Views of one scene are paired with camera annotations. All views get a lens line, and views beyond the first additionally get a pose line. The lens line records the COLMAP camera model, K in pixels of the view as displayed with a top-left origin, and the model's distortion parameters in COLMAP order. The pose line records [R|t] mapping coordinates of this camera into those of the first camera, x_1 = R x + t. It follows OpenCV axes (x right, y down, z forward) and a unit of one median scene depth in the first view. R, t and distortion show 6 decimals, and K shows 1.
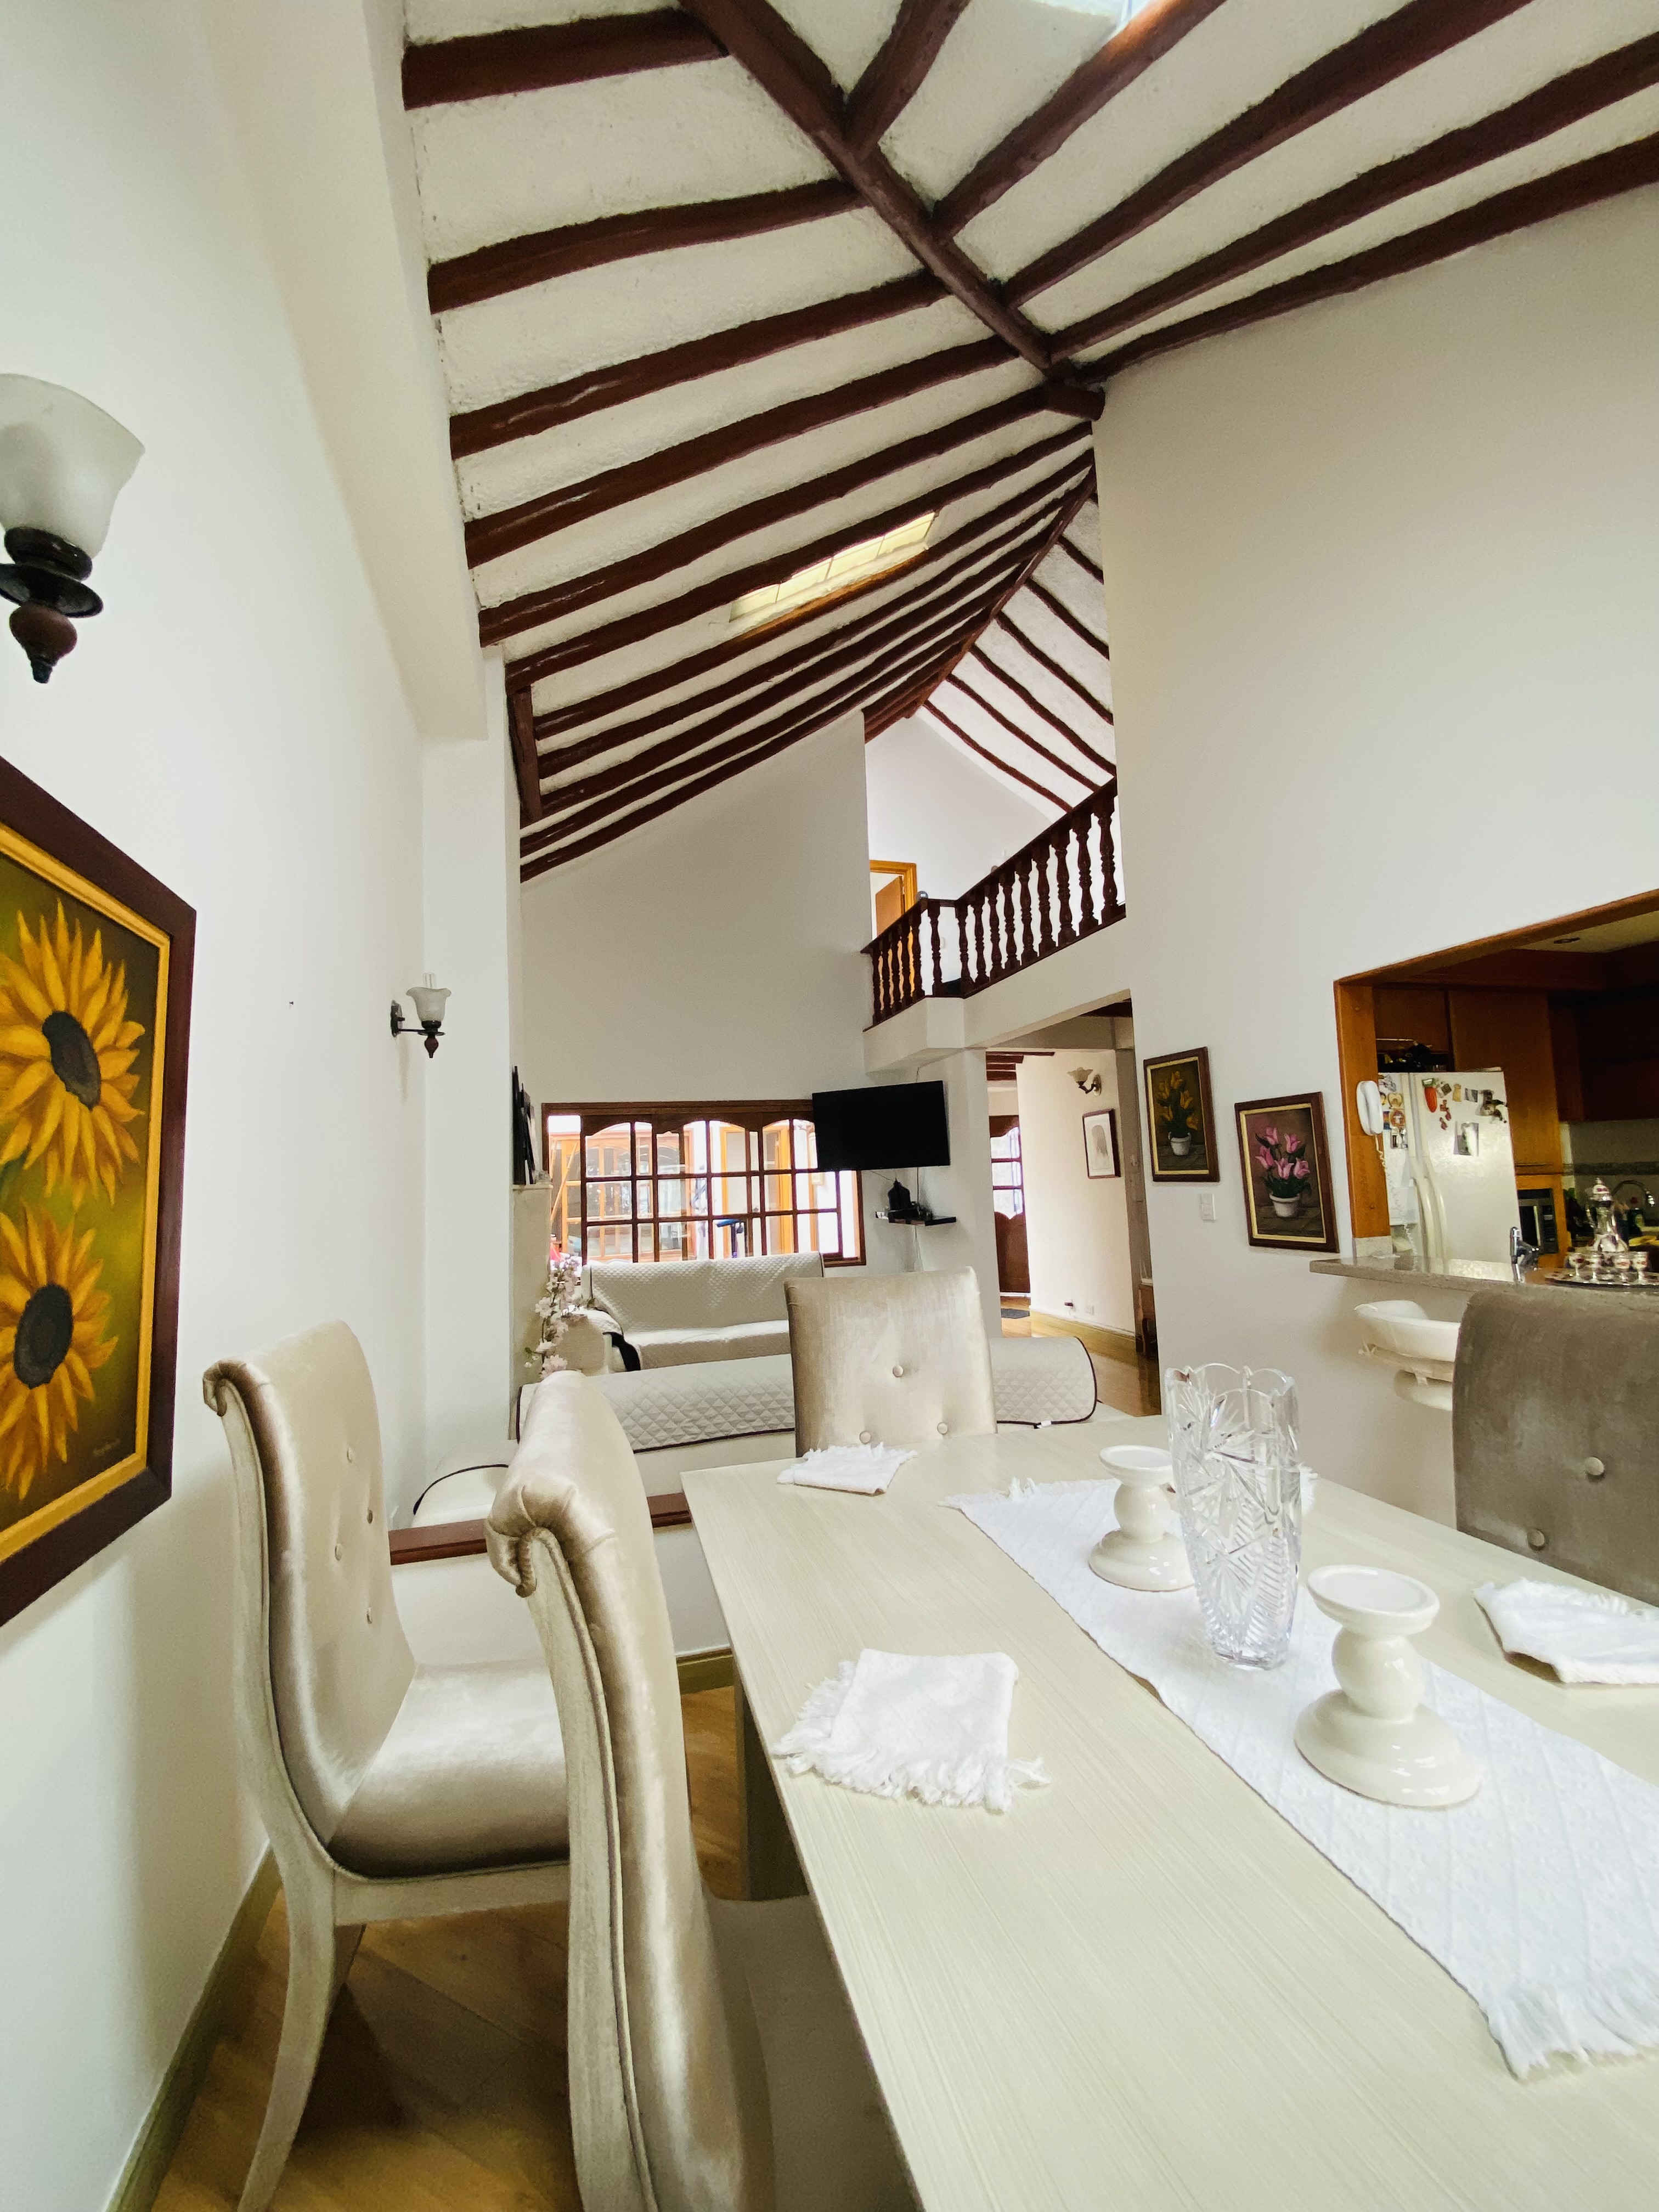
lens RADIAL K [[891.4, 0, 823.5], [0, 891.4, 1098.6], [0, 0, 1]] dist [0.034373, -0.037733]
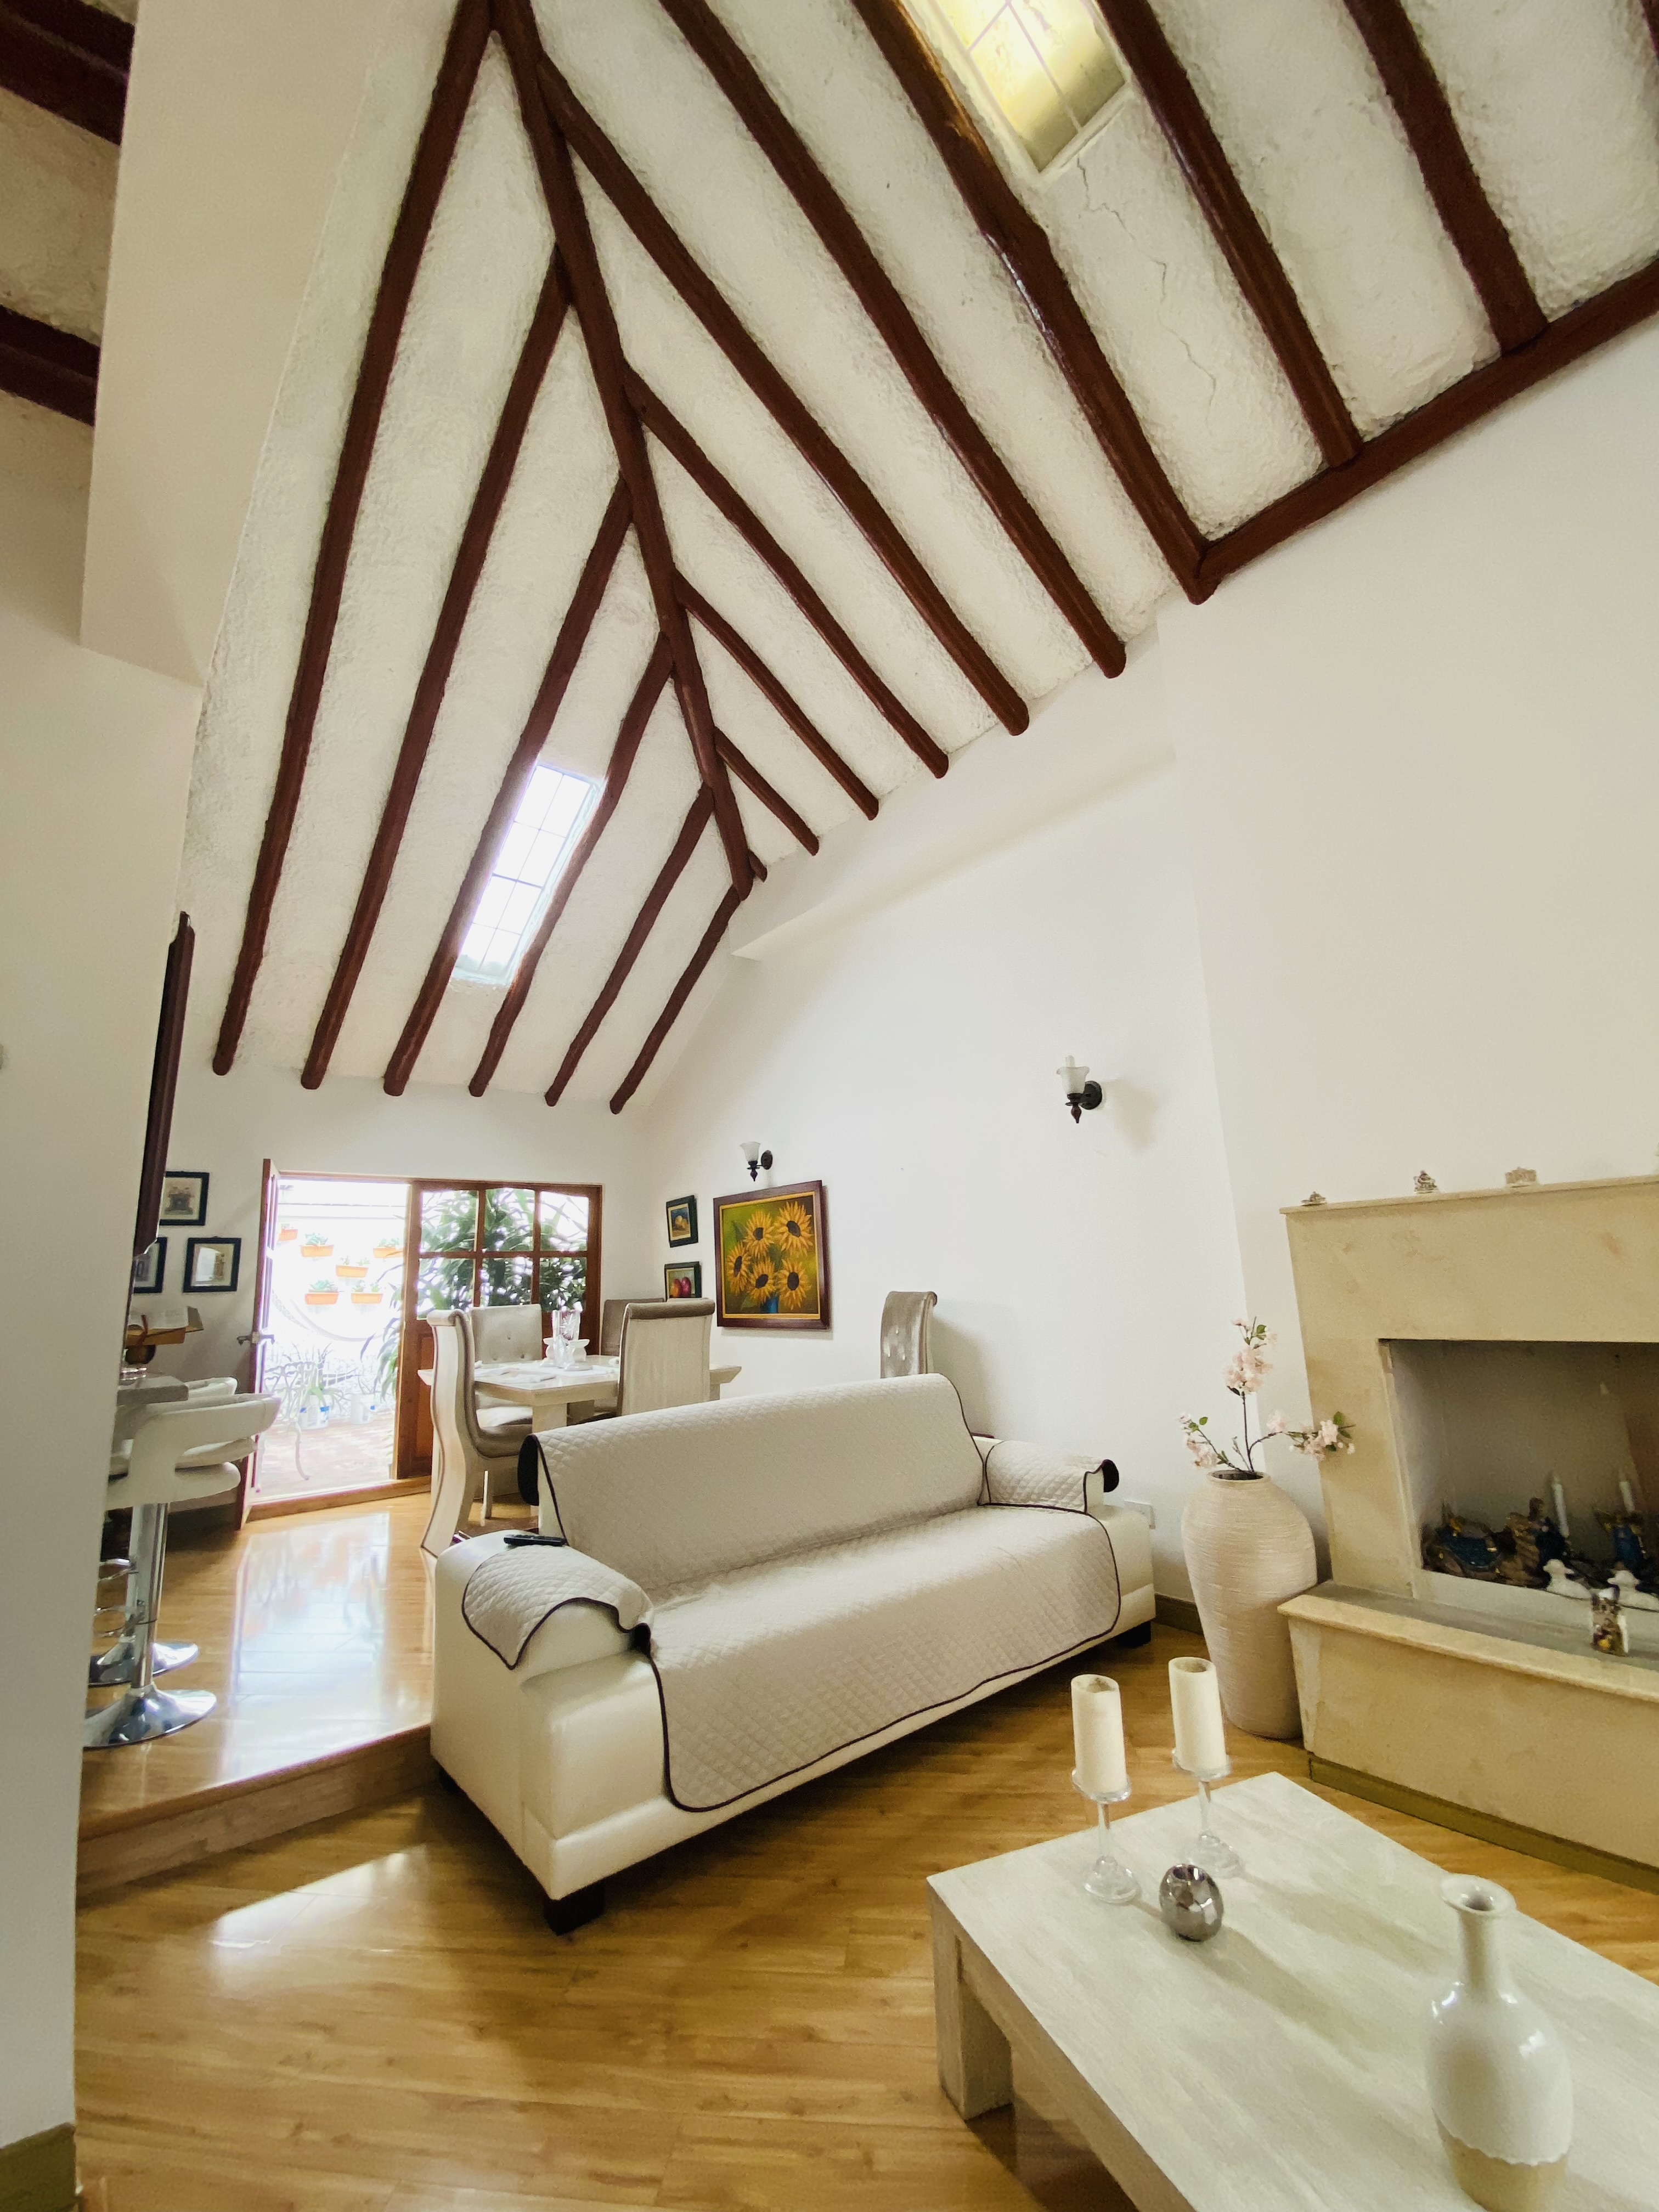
lens RADIAL K [[896.2, 0, 832.7], [0, 896.2, 1104.2], [0, 0, 1]] dist [0.021085, -0.020799]
pose [[-0.909558, -0.009656, -0.415466, 0.238161], [0.110095, 0.958412, -0.263299, 0.139596], [0.400730, -0.285226, -0.870667, 1.236696]]
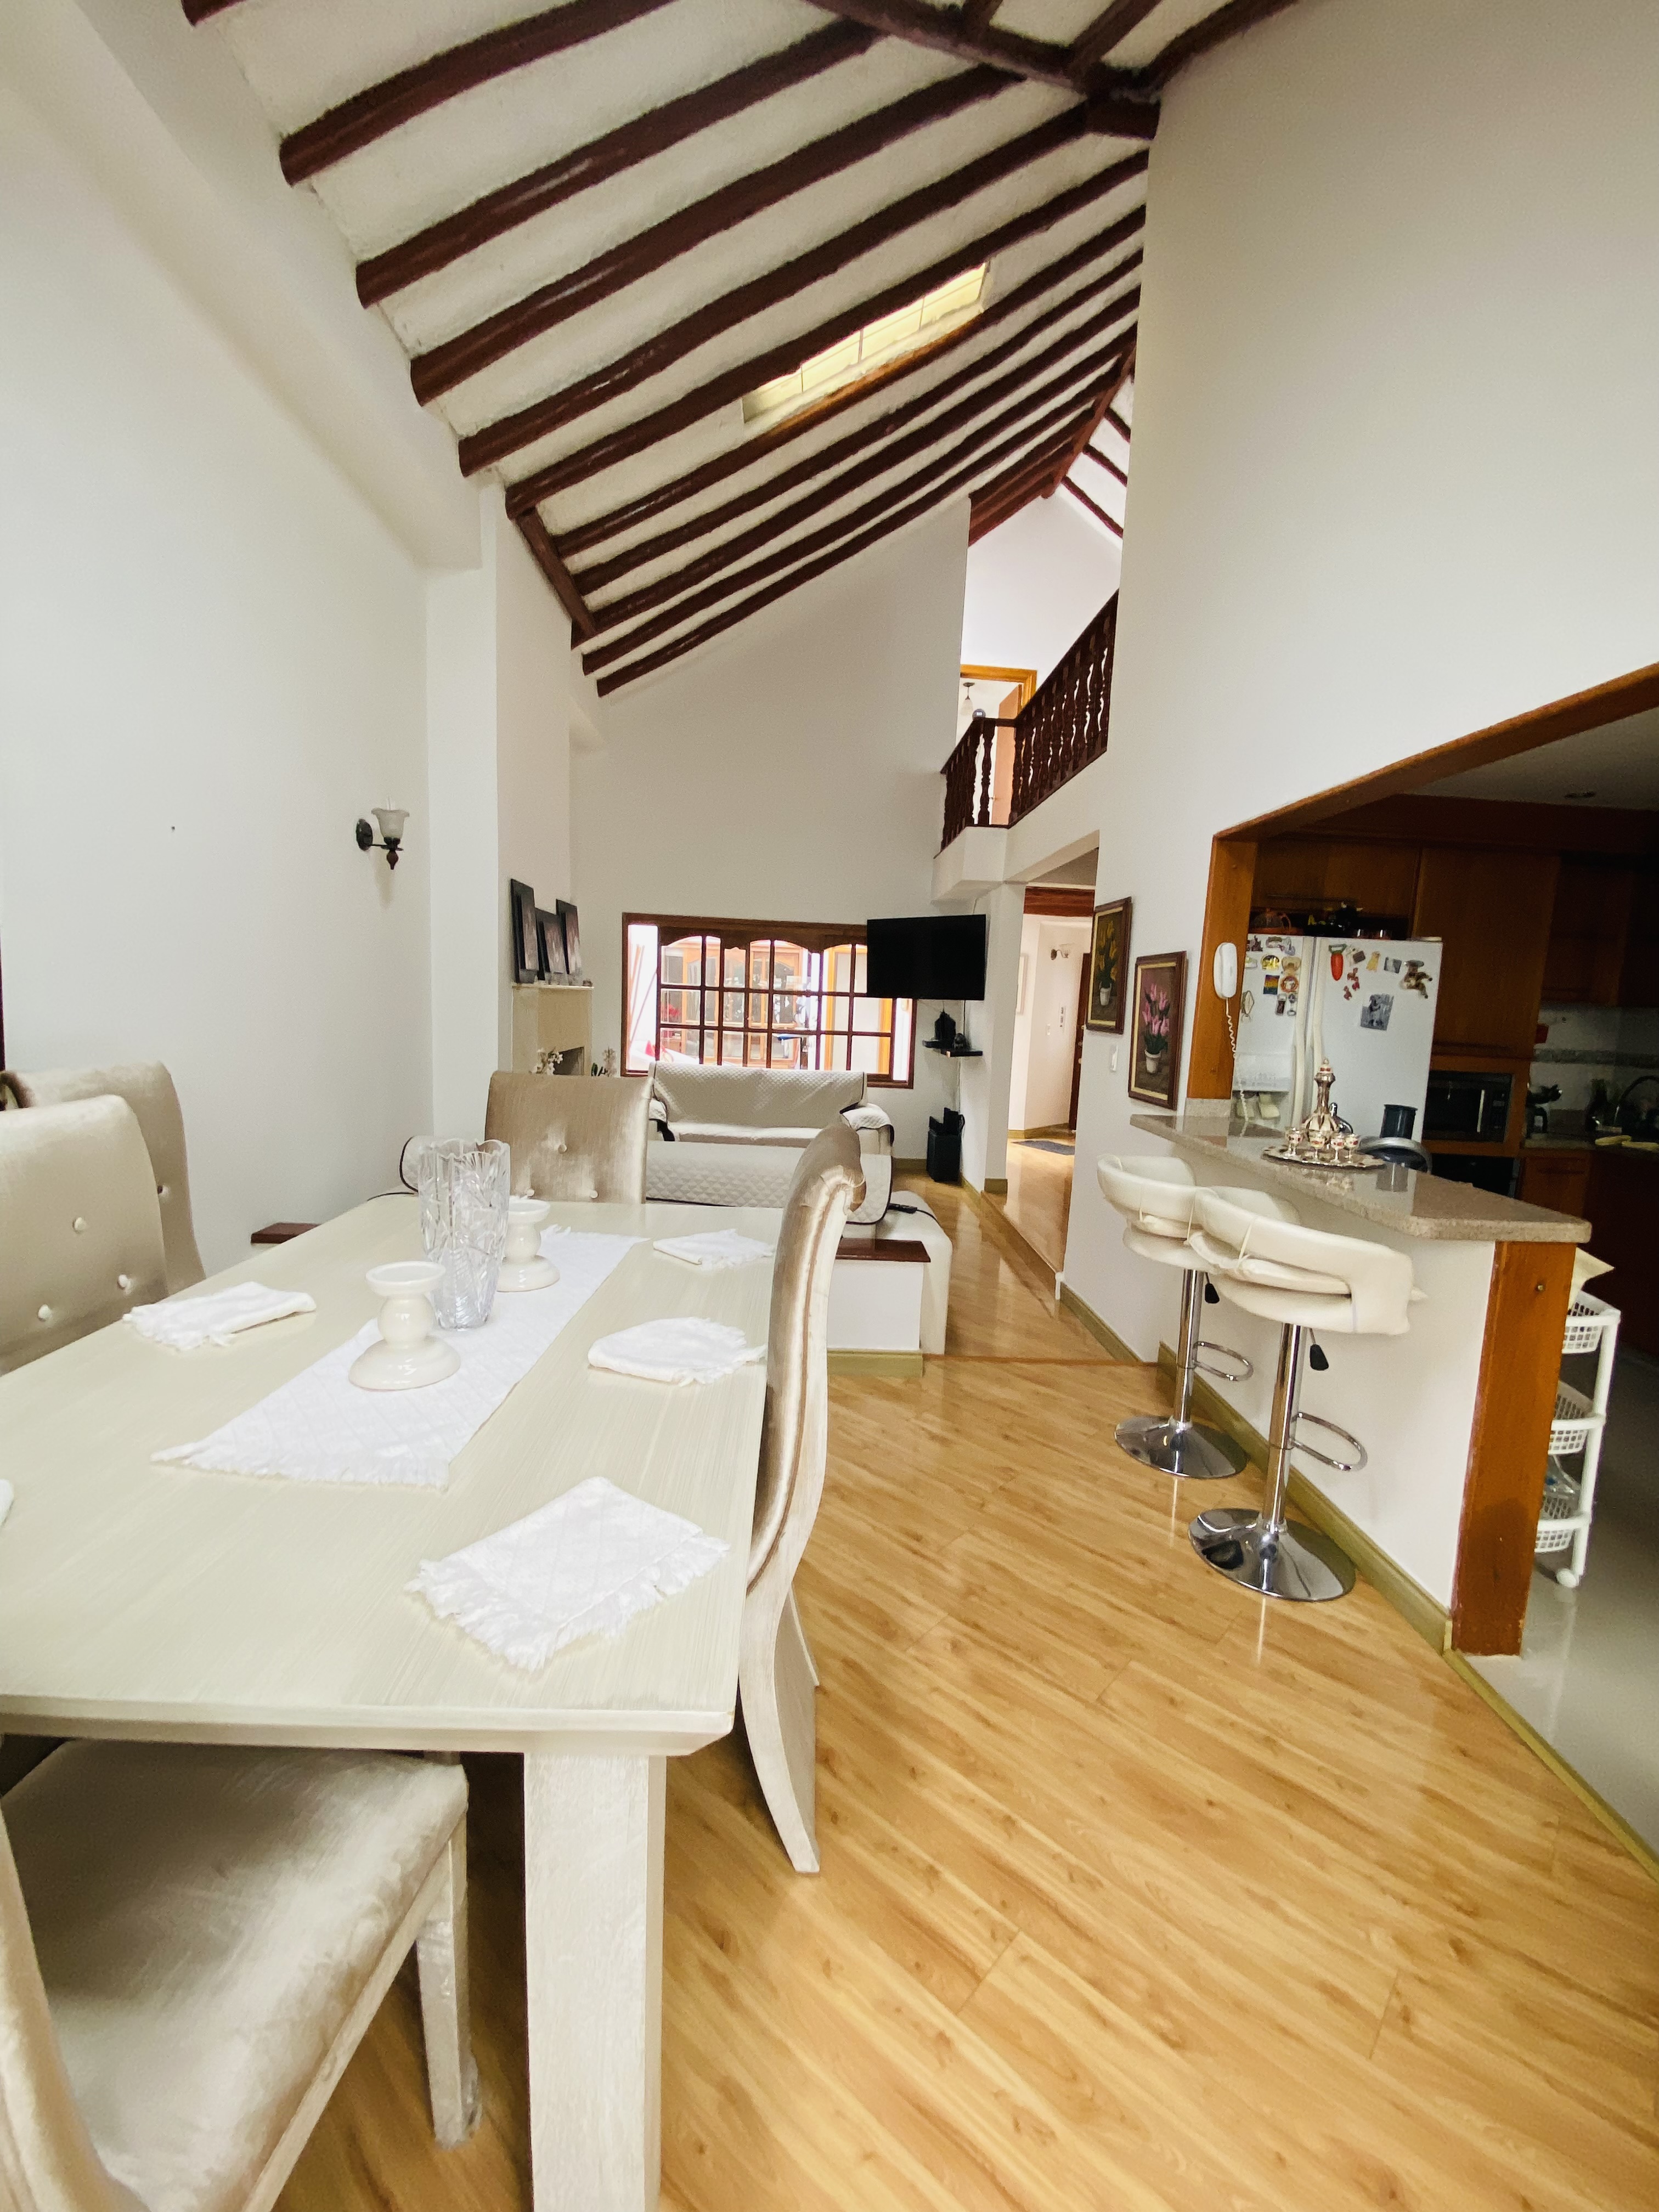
lens RADIAL K [[891.4, 0, 823.5], [0, 891.4, 1098.6], [0, 0, 1]] dist [0.034373, -0.037733]
pose [[0.969562, 0.107271, -0.220095, 0.271068], [-0.061232, 0.976584, 0.206237, -0.018725], [0.237064, -0.186483, 0.953428, -0.045569]]
